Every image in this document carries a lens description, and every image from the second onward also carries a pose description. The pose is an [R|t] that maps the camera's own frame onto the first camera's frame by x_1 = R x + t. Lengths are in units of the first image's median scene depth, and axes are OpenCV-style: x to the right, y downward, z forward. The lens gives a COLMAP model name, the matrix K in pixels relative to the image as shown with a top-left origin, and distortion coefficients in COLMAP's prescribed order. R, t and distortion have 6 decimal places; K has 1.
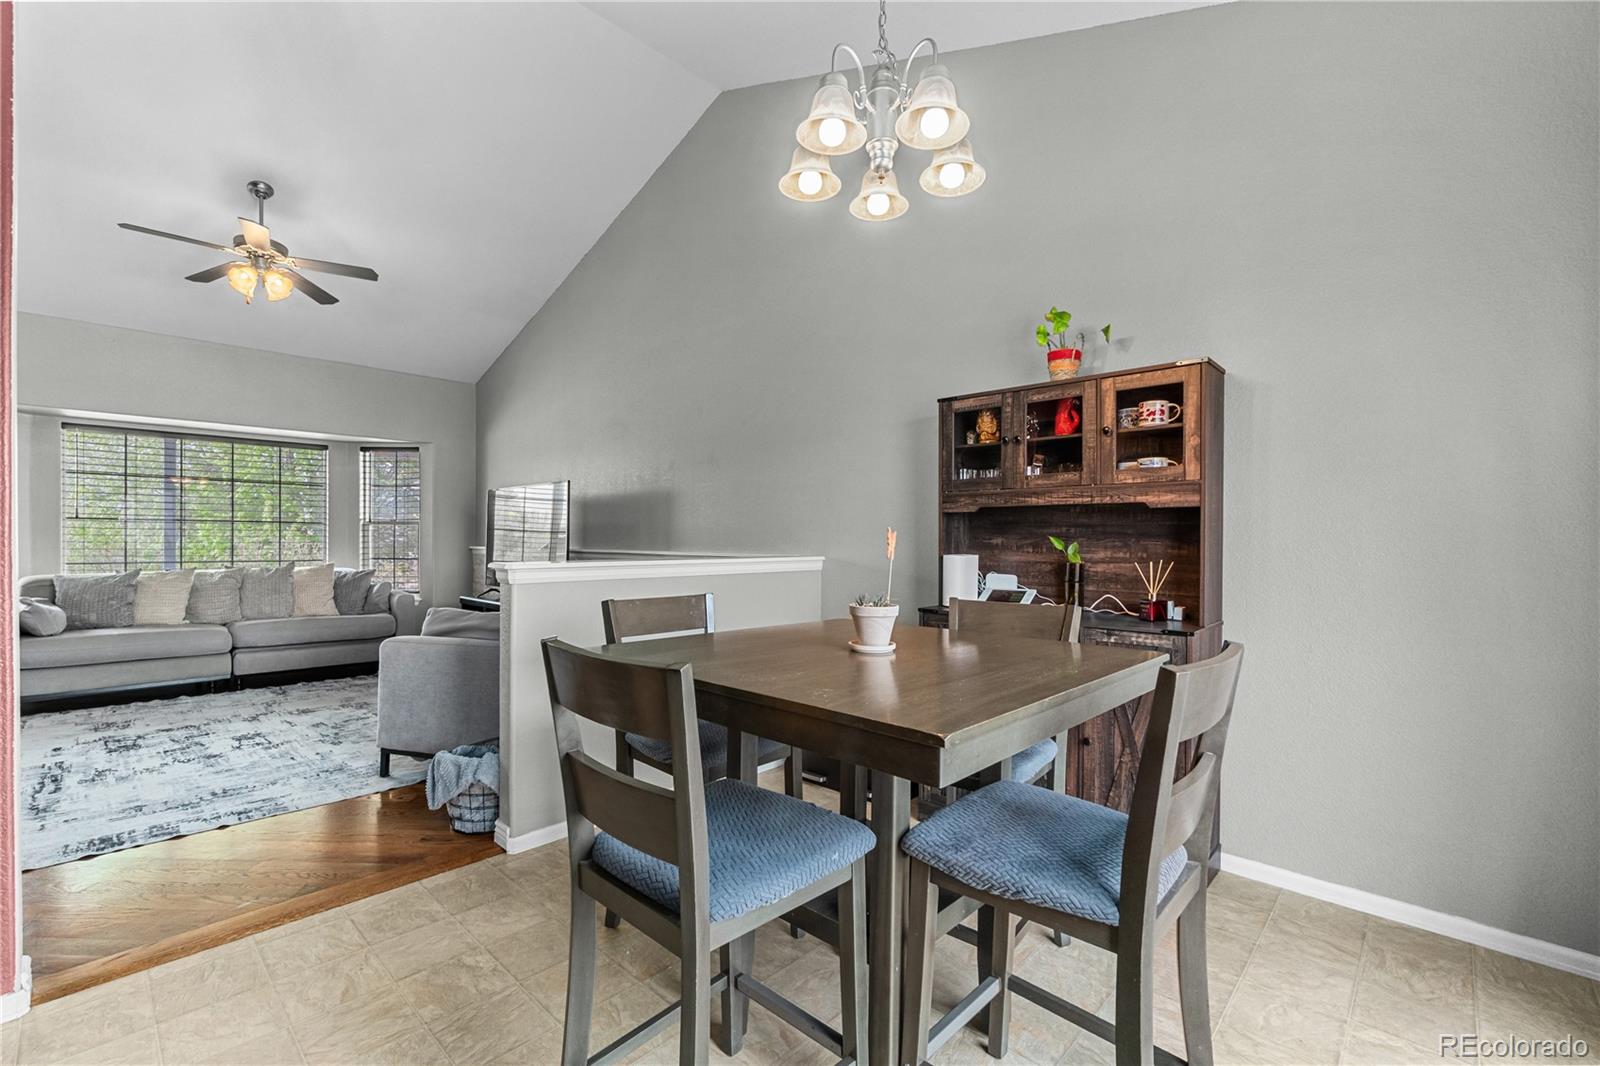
lens RADIAL K [[690.0, 0, 785.2], [0, 690.0, 548.5], [0, 0, 1]] dist [-0.003533, -0.000687]
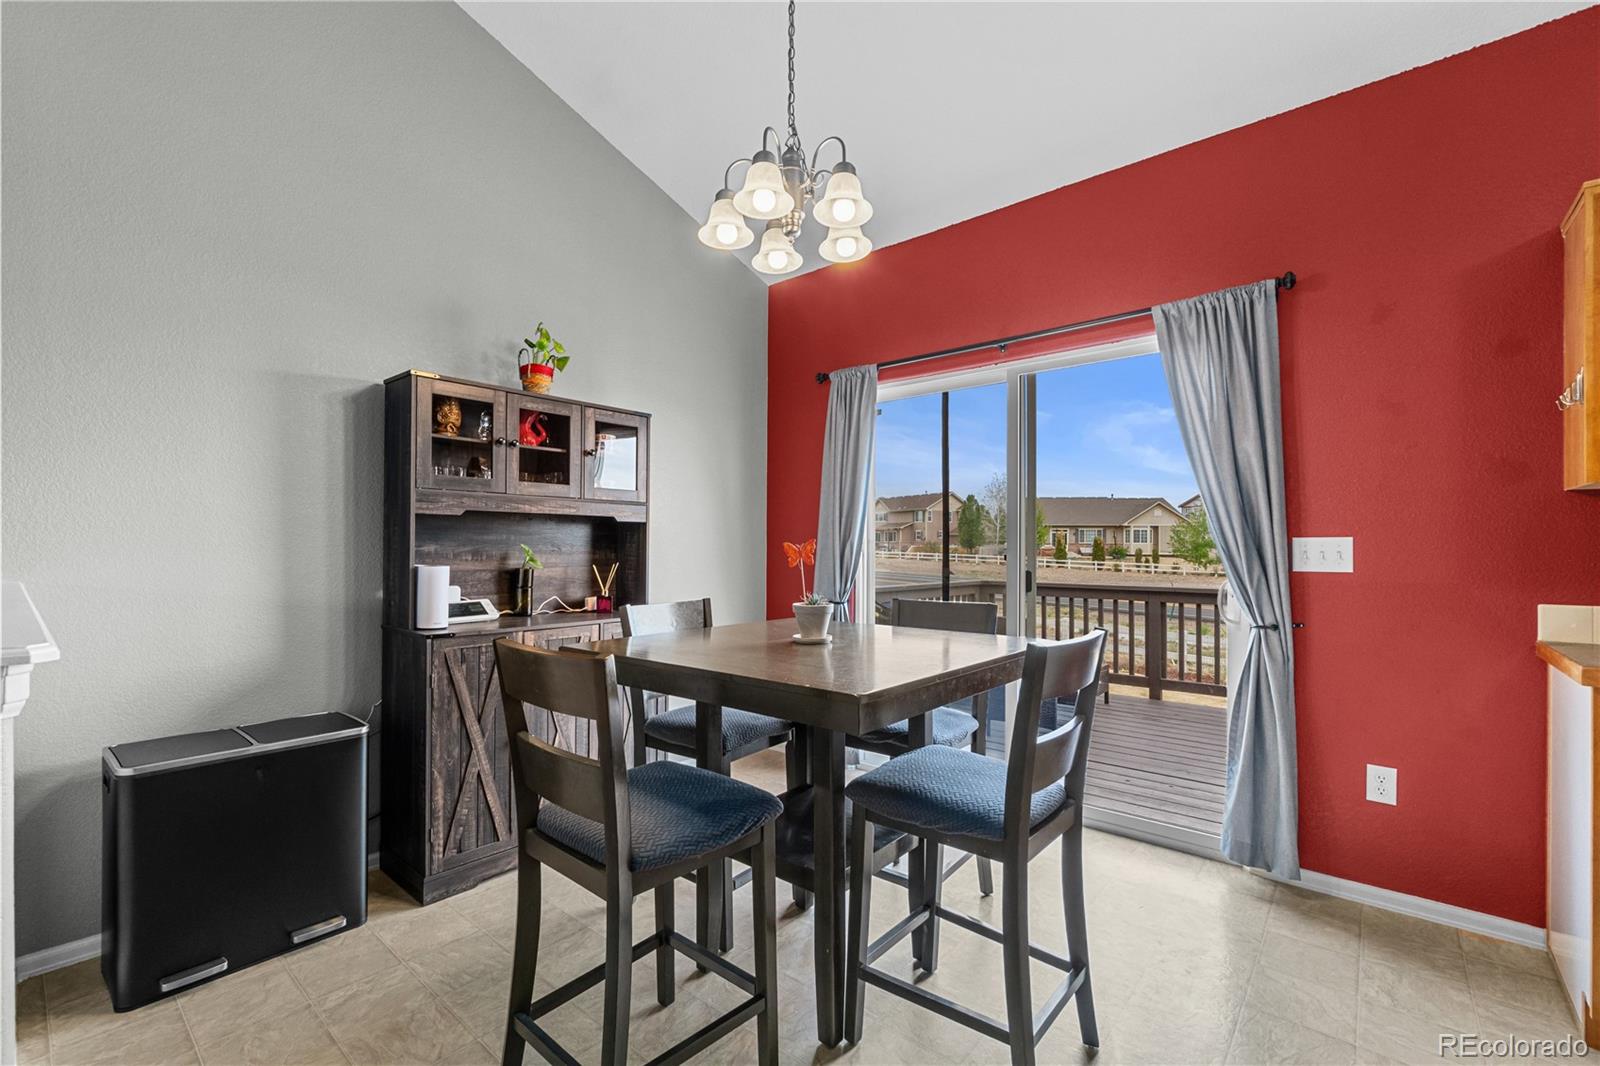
lens RADIAL K [[690.0, 0, 785.2], [0, 690.0, 548.5], [0, 0, 1]] dist [-0.003533, -0.000687]
pose [[-0.053481, -0.002876, 0.998565, -0.462901], [0.010611, 0.999938, 0.003448, -0.007748], [-0.998512, 0.010780, -0.053447, 0.490013]]
